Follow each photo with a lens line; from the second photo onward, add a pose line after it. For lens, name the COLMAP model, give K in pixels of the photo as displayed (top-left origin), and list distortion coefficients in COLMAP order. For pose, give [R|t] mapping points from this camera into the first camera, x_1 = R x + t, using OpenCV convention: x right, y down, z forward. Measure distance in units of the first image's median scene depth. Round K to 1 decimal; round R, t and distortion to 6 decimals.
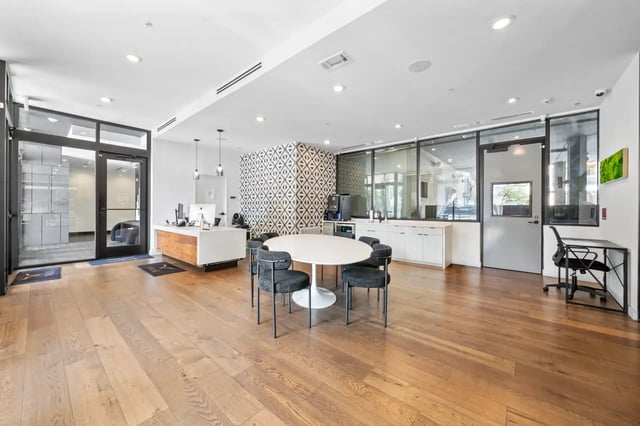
lens RADIAL K [[239.4, 0, 322.3], [0, 239.4, 209.5], [0, 0, 1]] dist [-0.000396, -0.000014]
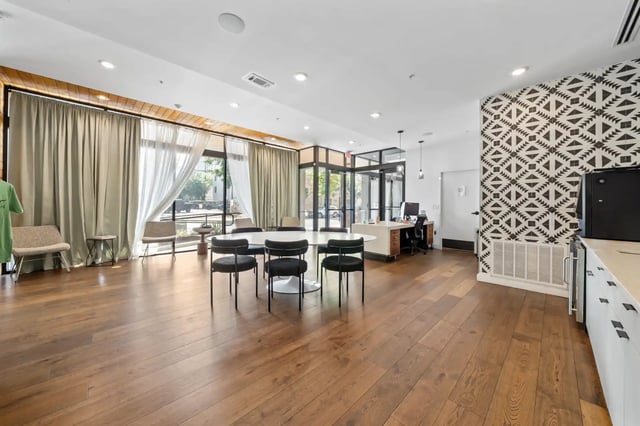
lens RADIAL K [[239.4, 0, 322.3], [0, 239.4, 209.5], [0, 0, 1]] dist [-0.000396, -0.000014]
pose [[-0.072297, 0.007244, -0.997357, 0.528846], [-0.008866, 0.999929, 0.007906, 0.002710], [0.997344, 0.009415, -0.072227, 0.616664]]
